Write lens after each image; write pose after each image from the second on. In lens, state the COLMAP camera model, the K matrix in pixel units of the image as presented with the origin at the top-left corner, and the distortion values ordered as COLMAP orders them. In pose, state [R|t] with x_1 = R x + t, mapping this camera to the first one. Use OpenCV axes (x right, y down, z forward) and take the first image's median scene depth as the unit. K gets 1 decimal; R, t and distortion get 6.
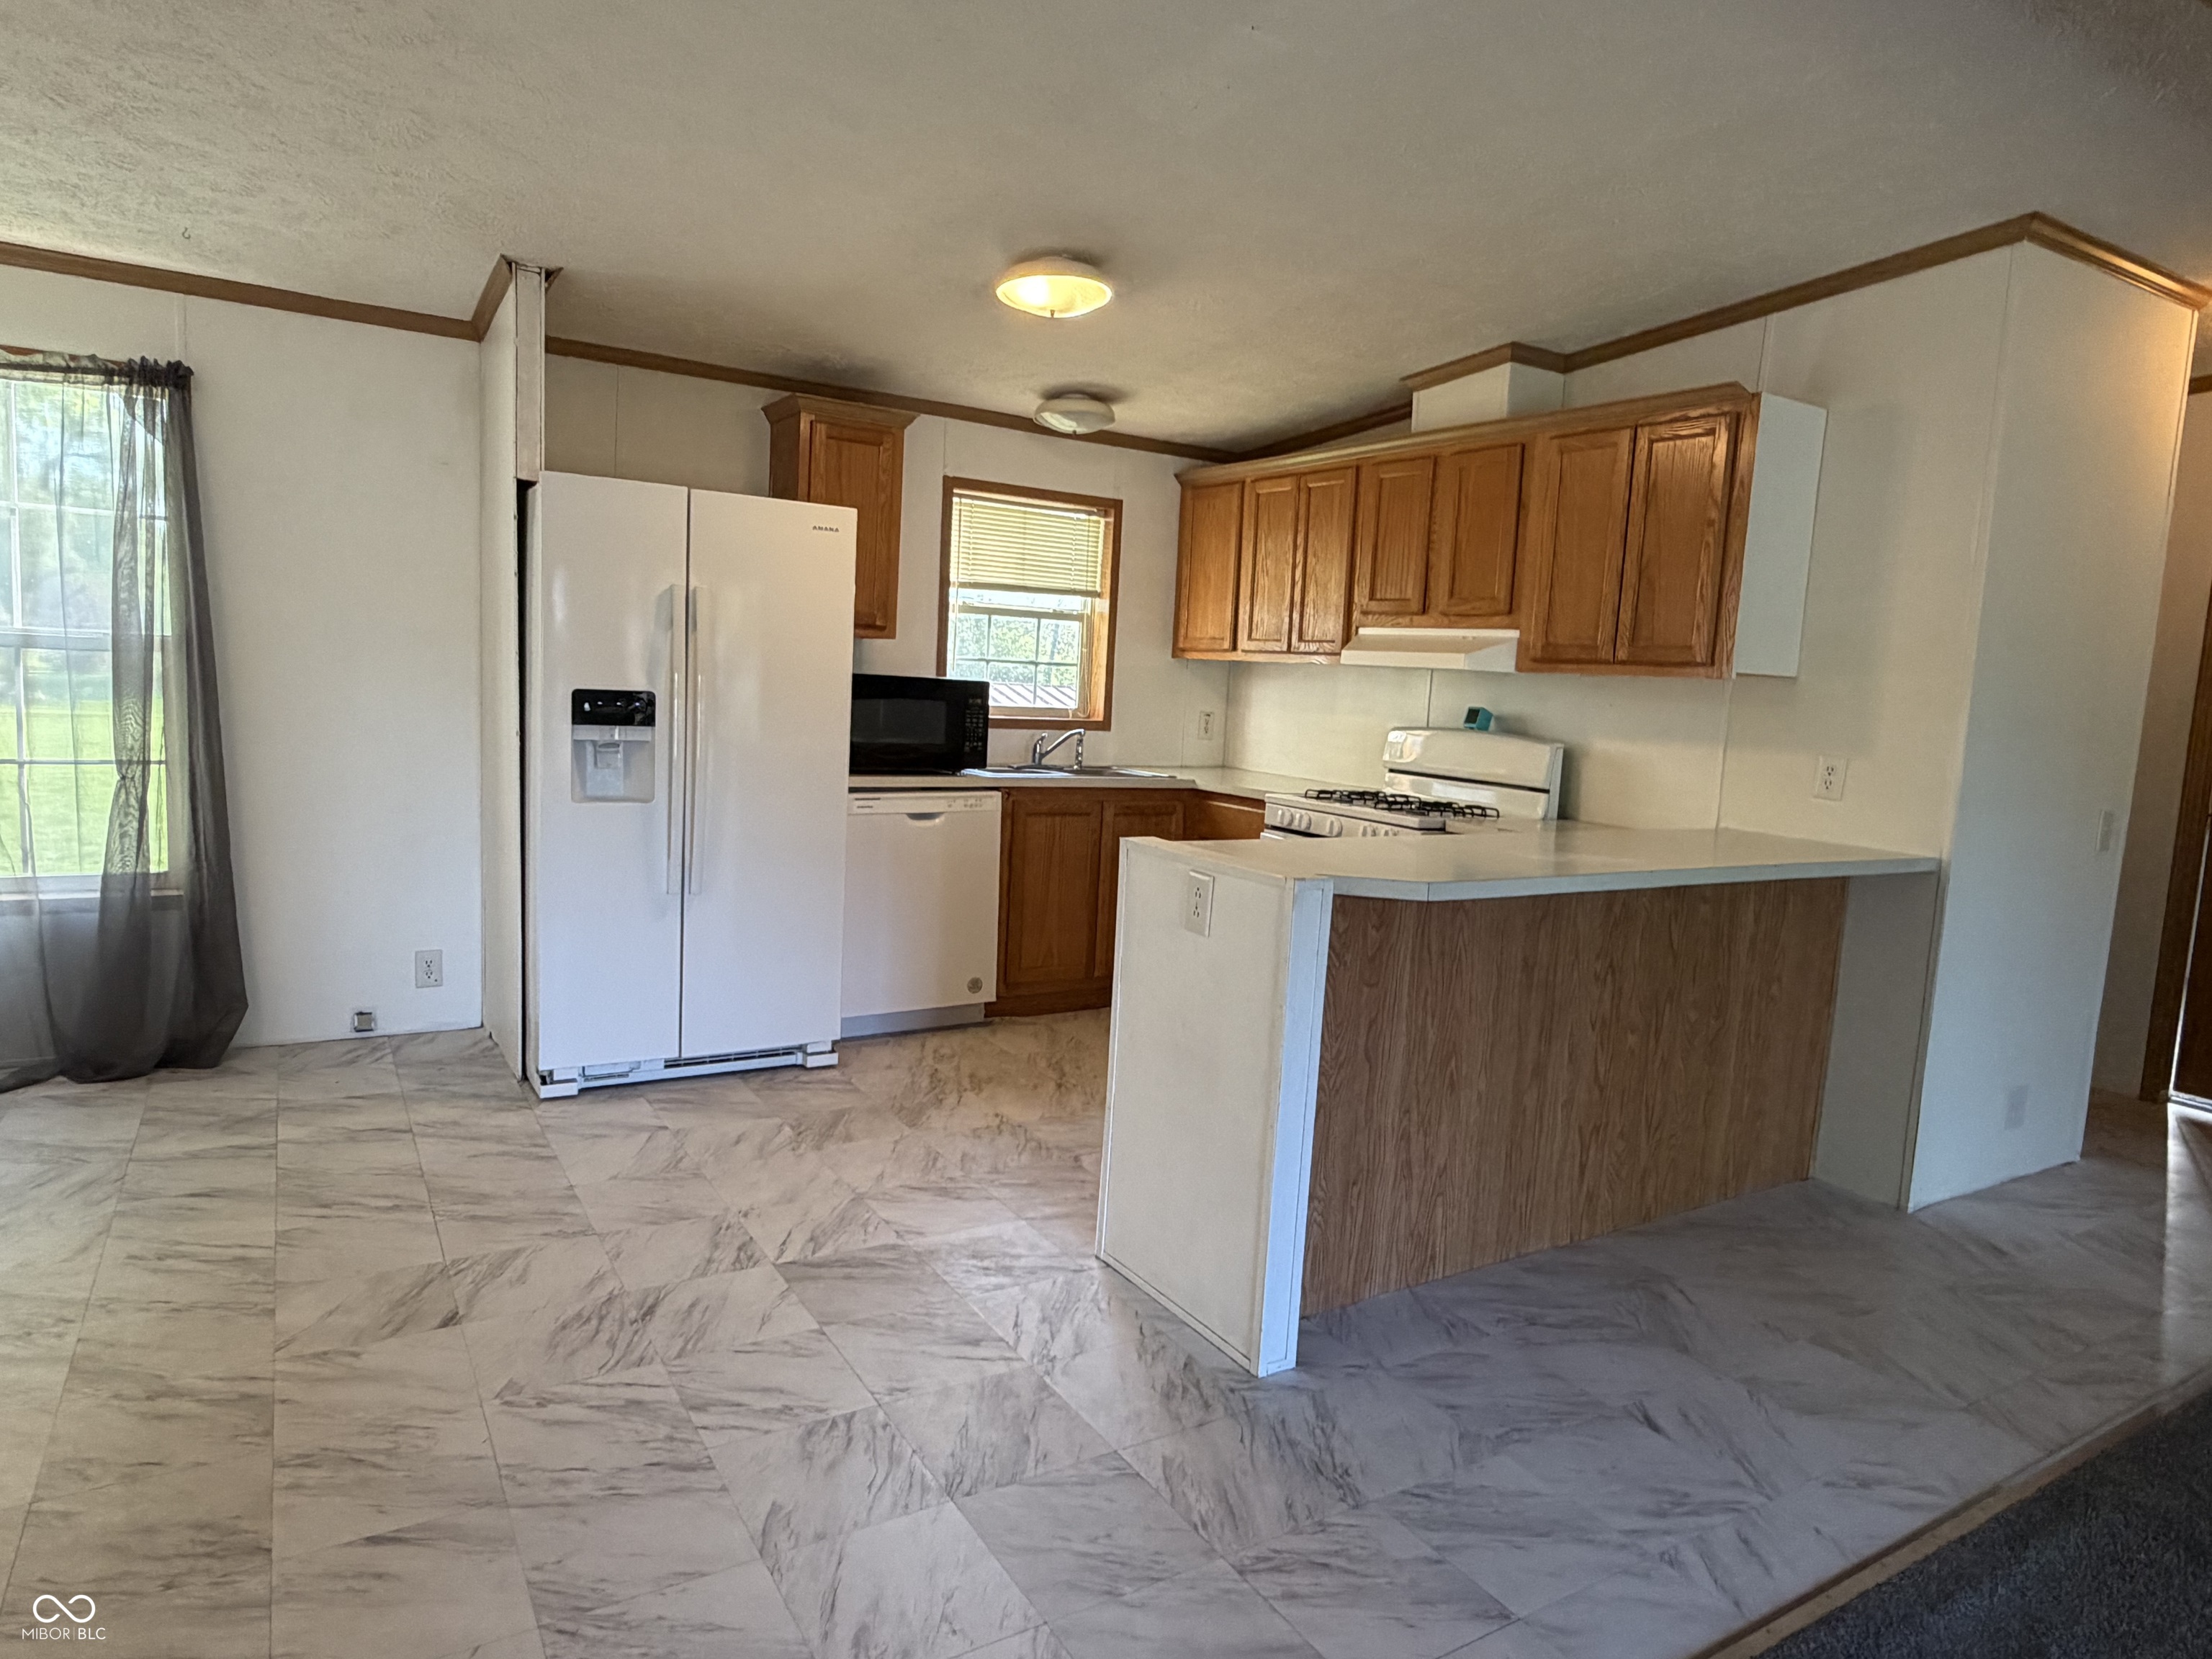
lens RADIAL K [[1328.2, 0, 1111.0], [0, 1328.2, 824.2], [0, 0, 1]] dist [-0.007282, 0.005737]
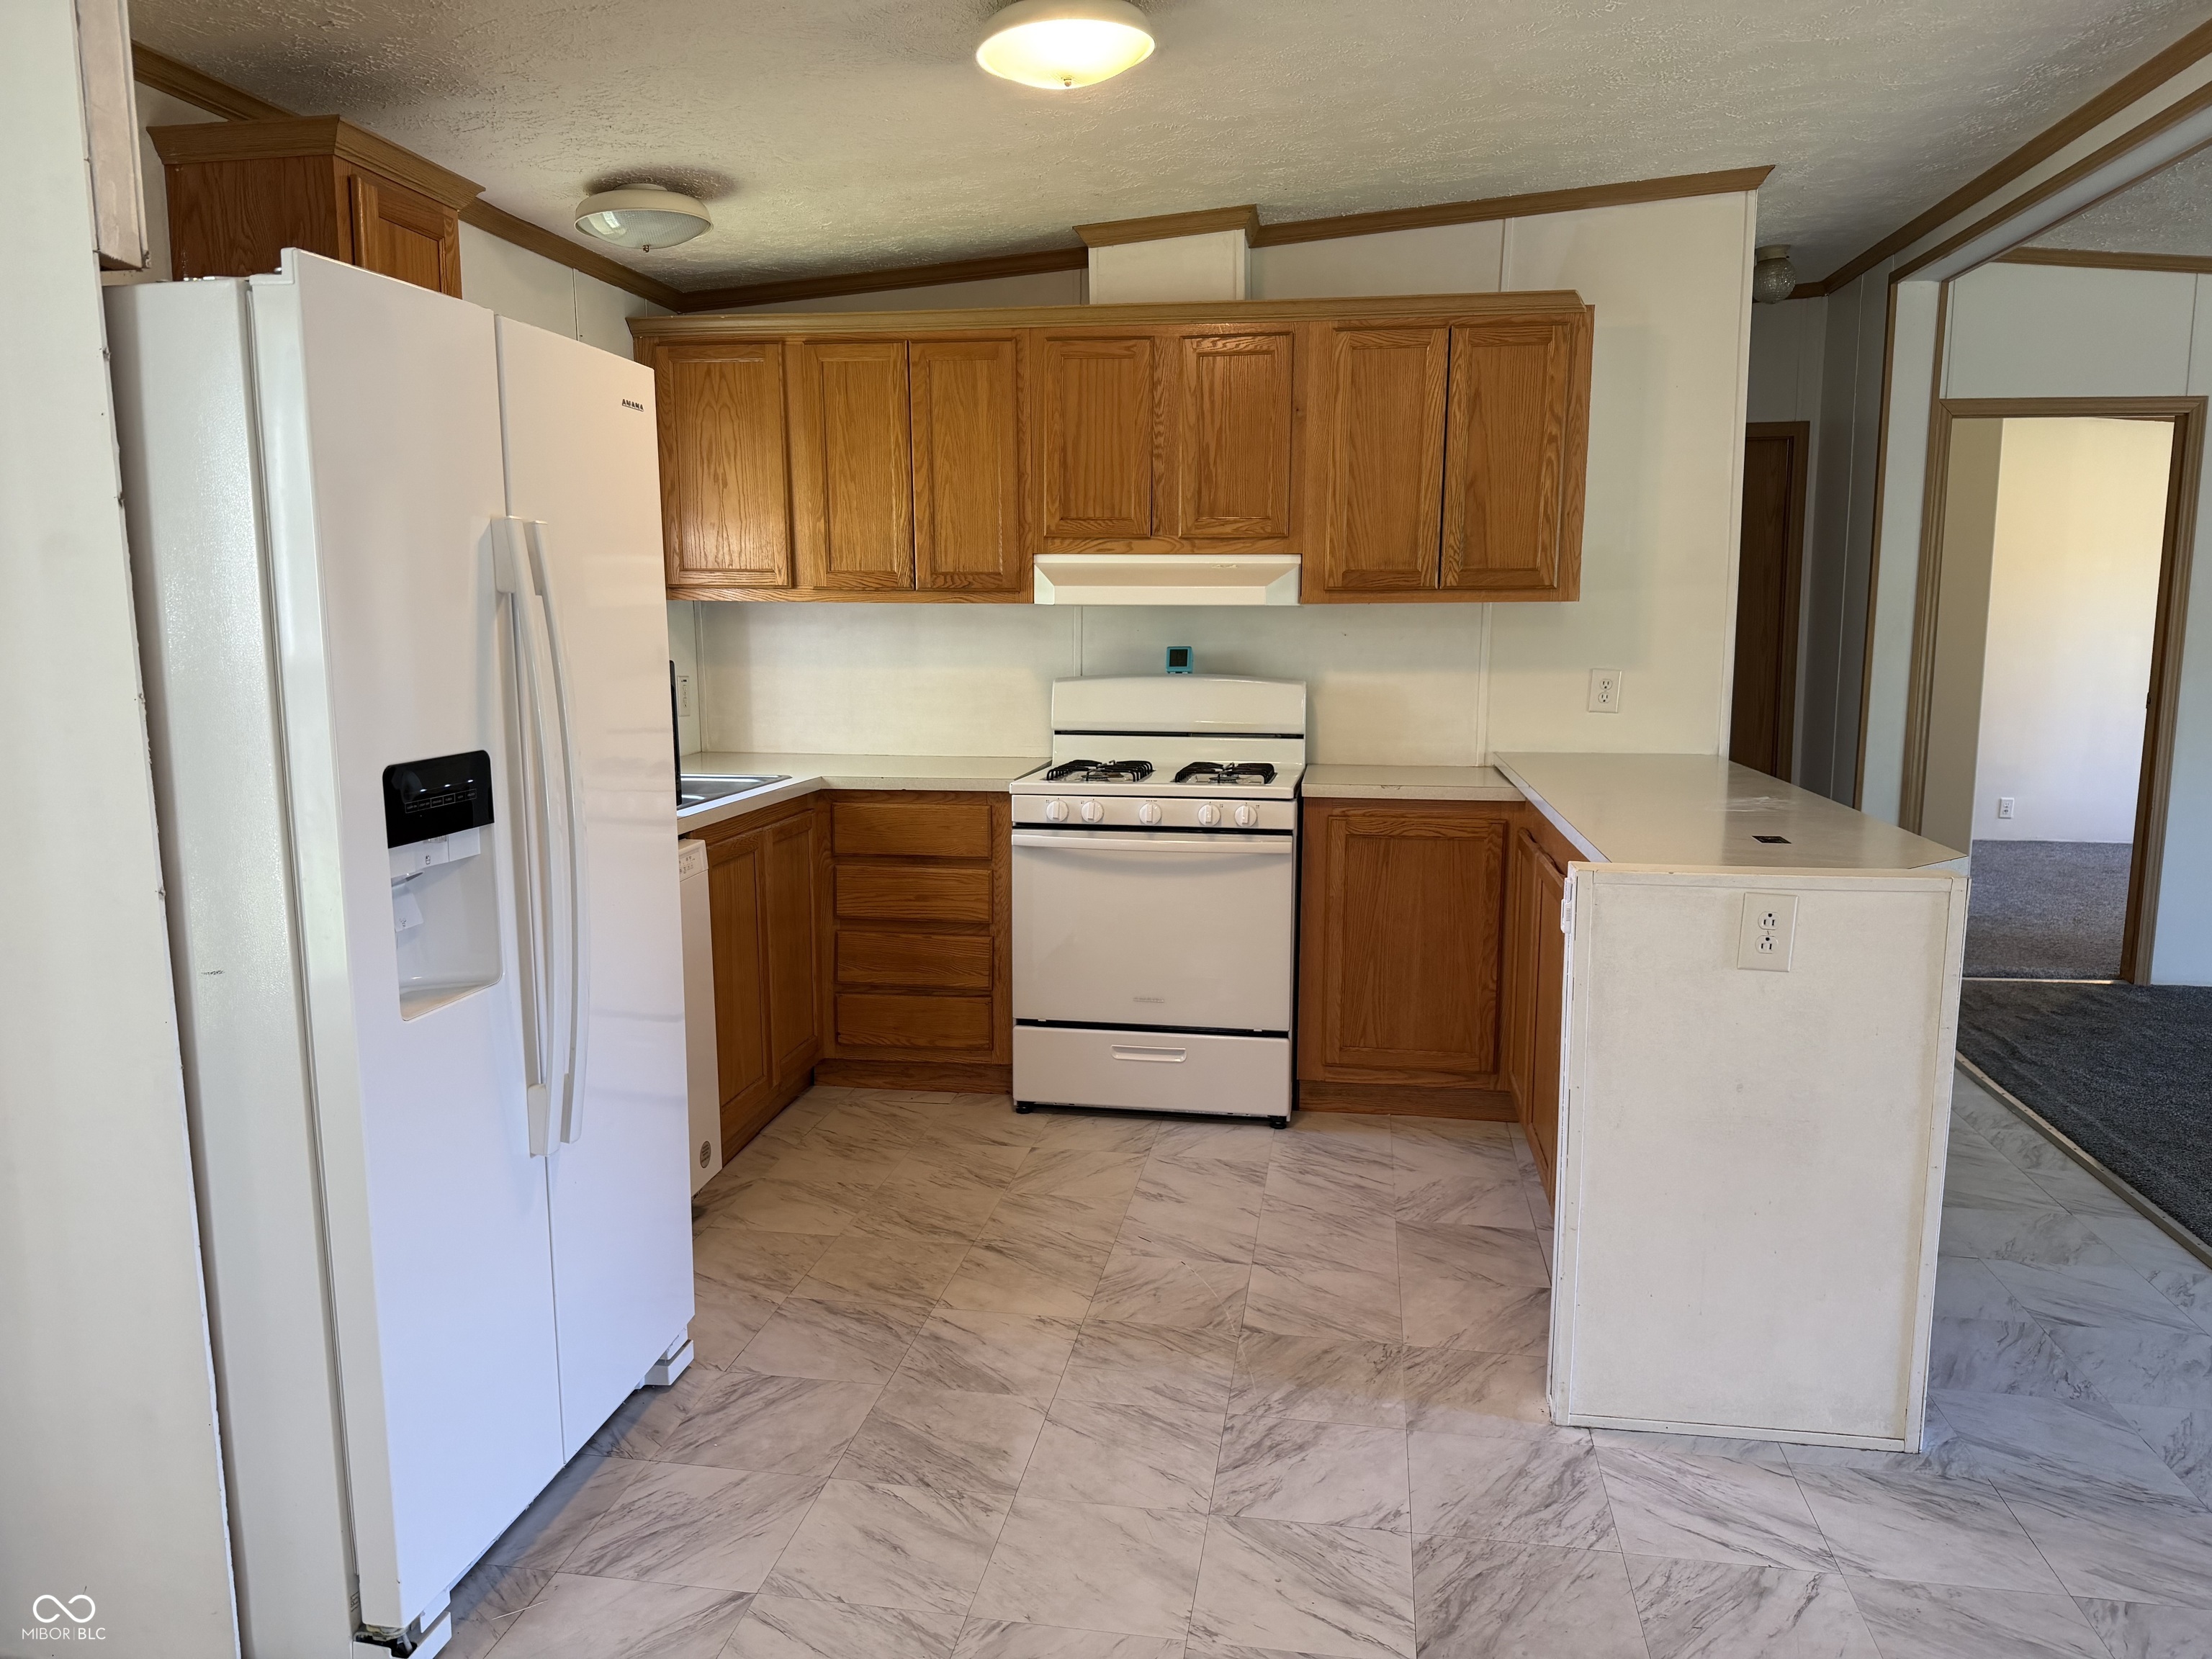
lens RADIAL K [[1540.1, 0, 1112.9], [0, 1540.1, 852.7], [0, 0, 1]] dist [0.038010, -0.050810]
pose [[0.657391, -0.171707, 0.733726, -0.616197], [0.120837, 0.985113, 0.122272, -0.105863], [-0.743798, 0.008281, 0.668353, 0.481659]]
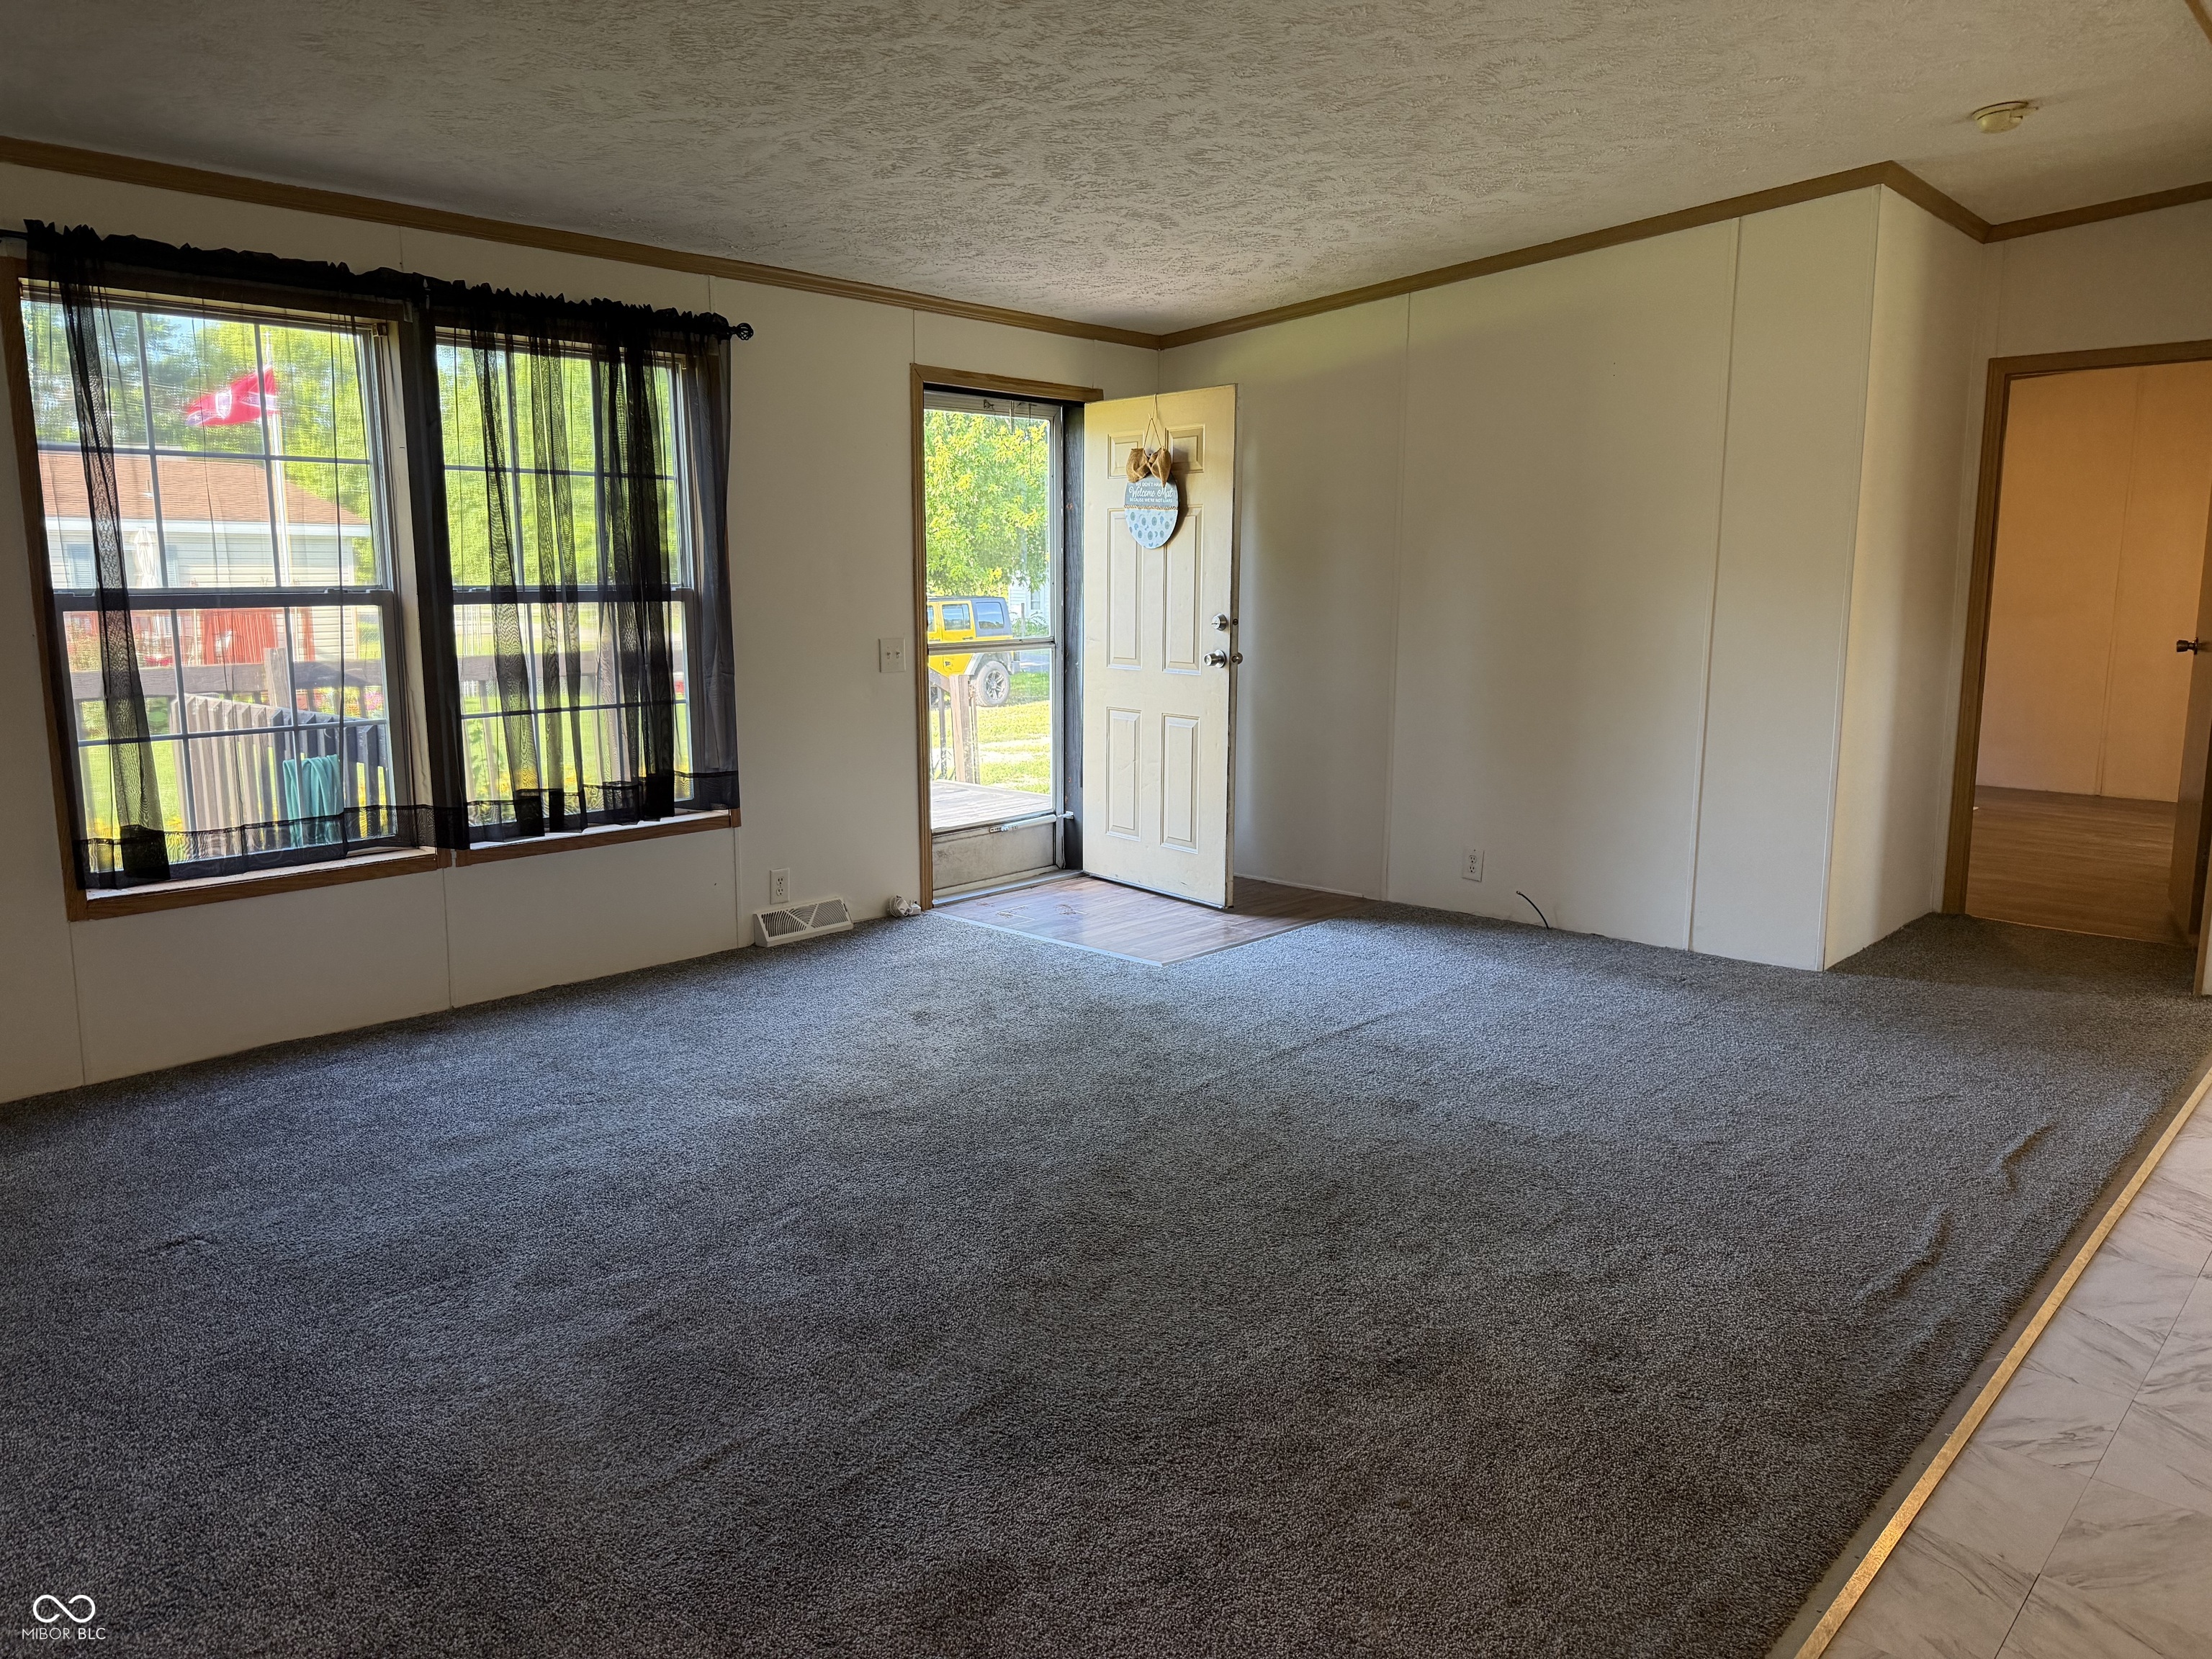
lens RADIAL K [[1540.1, 0, 1087.2], [0, 1540.1, 822.3], [0, 0, 1]] dist [0.038010, -0.050810]
pose [[-0.965365, -0.013602, -0.260548, 0.913716], [-0.081865, 0.963998, 0.252993, -0.070853], [0.247727, 0.265560, -0.931724, 1.043426]]
